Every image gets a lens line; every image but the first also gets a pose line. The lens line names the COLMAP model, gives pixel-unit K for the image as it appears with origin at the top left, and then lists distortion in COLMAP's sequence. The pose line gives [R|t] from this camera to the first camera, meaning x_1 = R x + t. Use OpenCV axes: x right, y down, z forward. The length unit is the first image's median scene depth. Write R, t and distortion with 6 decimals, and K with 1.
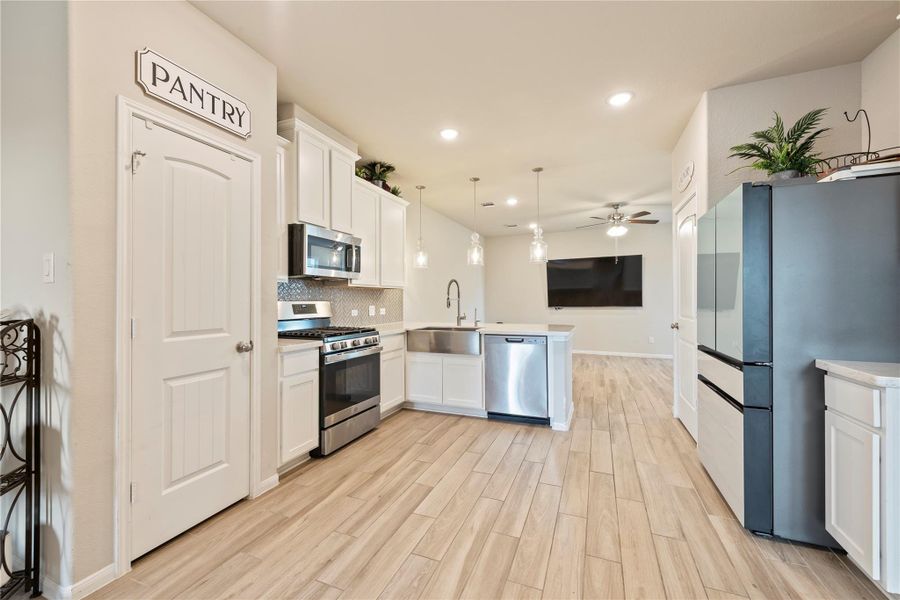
lens RADIAL K [[369.2, 0, 443.3], [0, 369.2, 300.4], [0, 0, 1]] dist [0.009541, -0.001072]
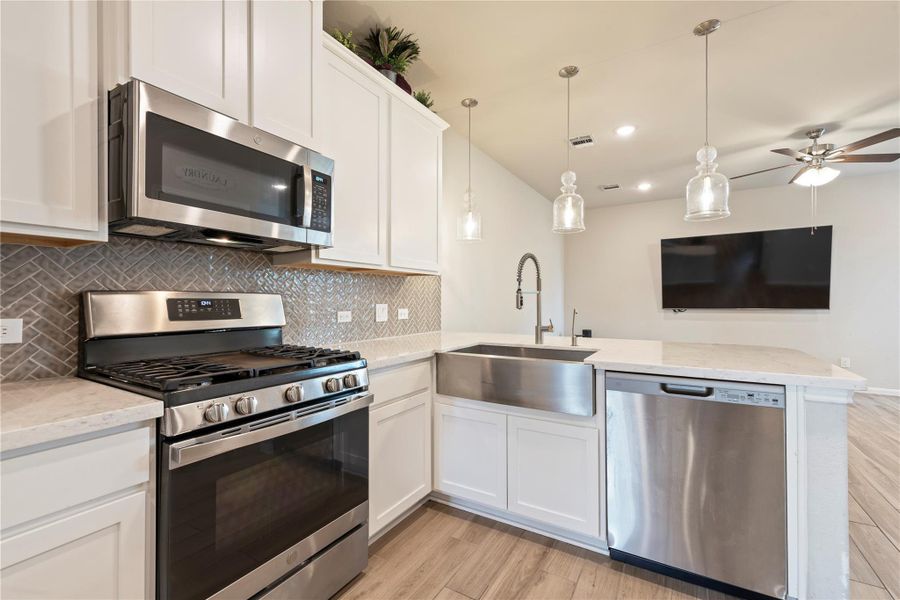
lens RADIAL K [[390.9, 0, 442.0], [0, 390.9, 299.7], [0, 0, 1]] dist [0.009586, -0.001170]
pose [[0.987202, 0.004163, -0.159419, -0.006325], [-0.004358, 0.999990, -0.000873, 0.009846], [0.159414, 0.001557, 0.987211, 0.536311]]
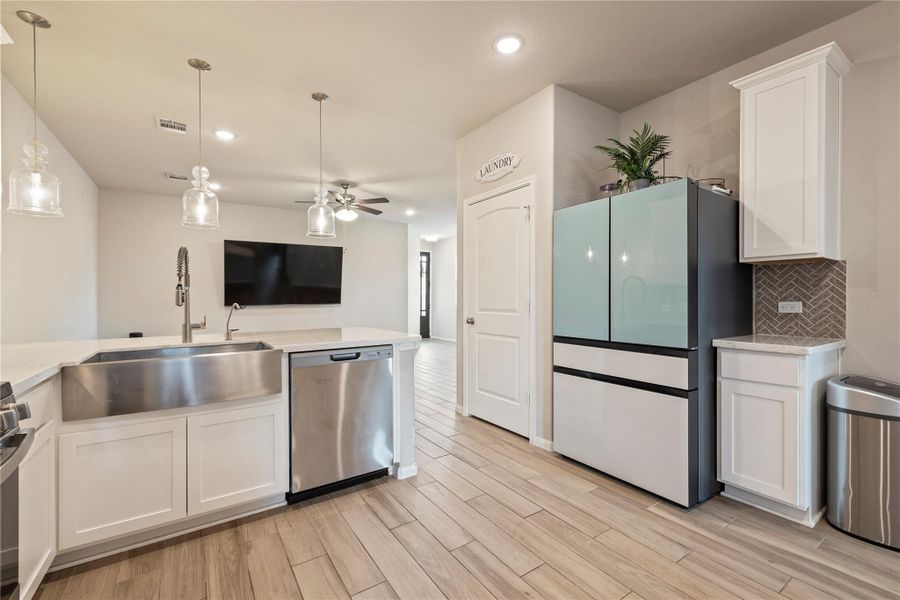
lens RADIAL K [[390.9, 0, 462.9], [0, 390.9, 298.8], [0, 0, 1]] dist [0.009586, -0.001170]
pose [[0.543965, 0.000946, 0.839107, -0.246149], [0.001950, 0.999995, -0.002391, 0.014982], [-0.839105, 0.002937, 0.543961, 0.497815]]
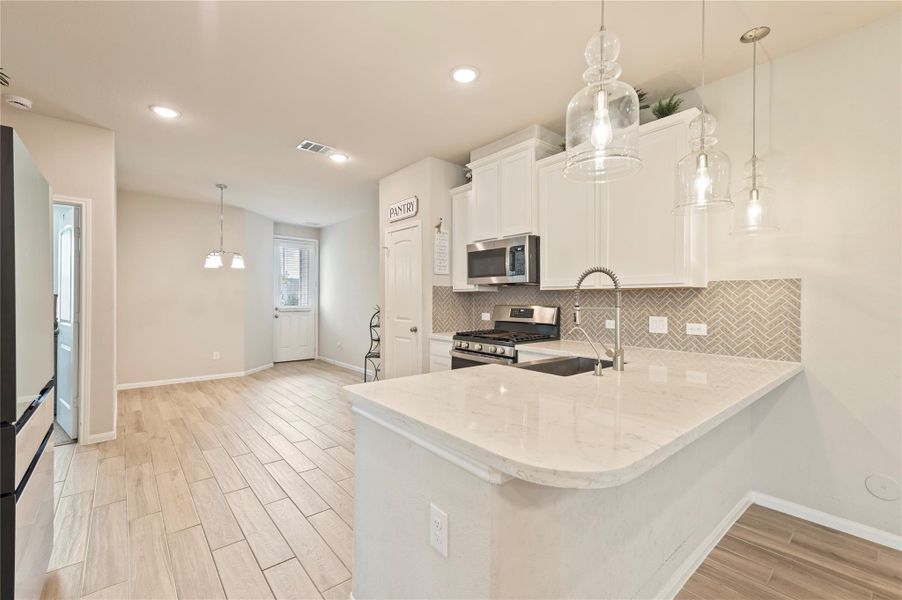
lens RADIAL K [[391.7, 0, 467.9], [0, 391.7, 299.8], [0, 0, 1]] dist [0.009586, -0.001170]
pose [[-0.441818, 0.002489, -0.897101, 0.670138], [-0.004682, 0.999976, 0.005081, -0.019374], [0.897093, 0.006445, -0.441796, 1.293525]]
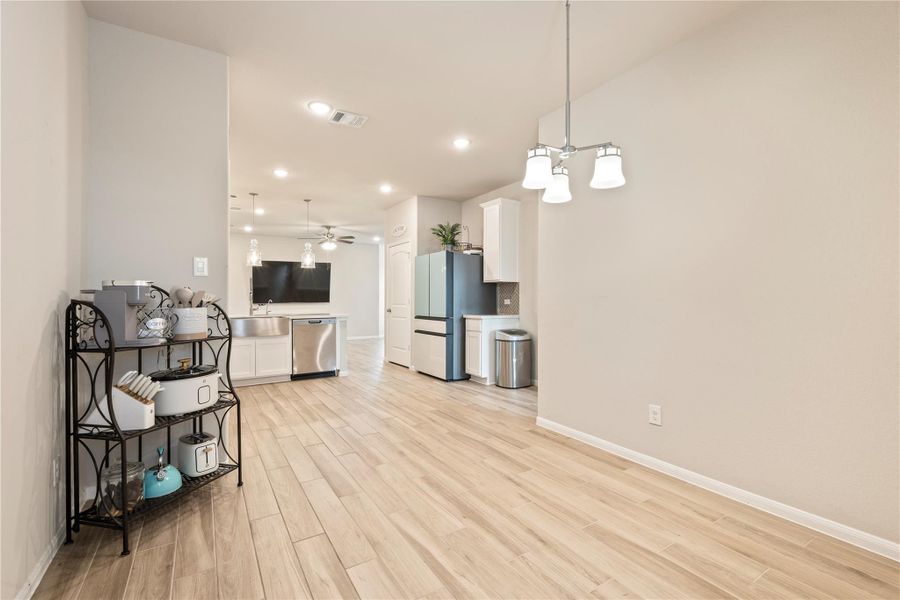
lens RADIAL K [[390.9, 0, 450.5], [0, 390.9, 300.5], [0, 0, 1]] dist [0.009586, -0.001170]
pose [[0.579596, 0.000156, 0.814904, -0.775474], [0.000344, 1.000000, -0.000436, 0.024711], [-0.814904, 0.000533, 0.579596, -0.344649]]
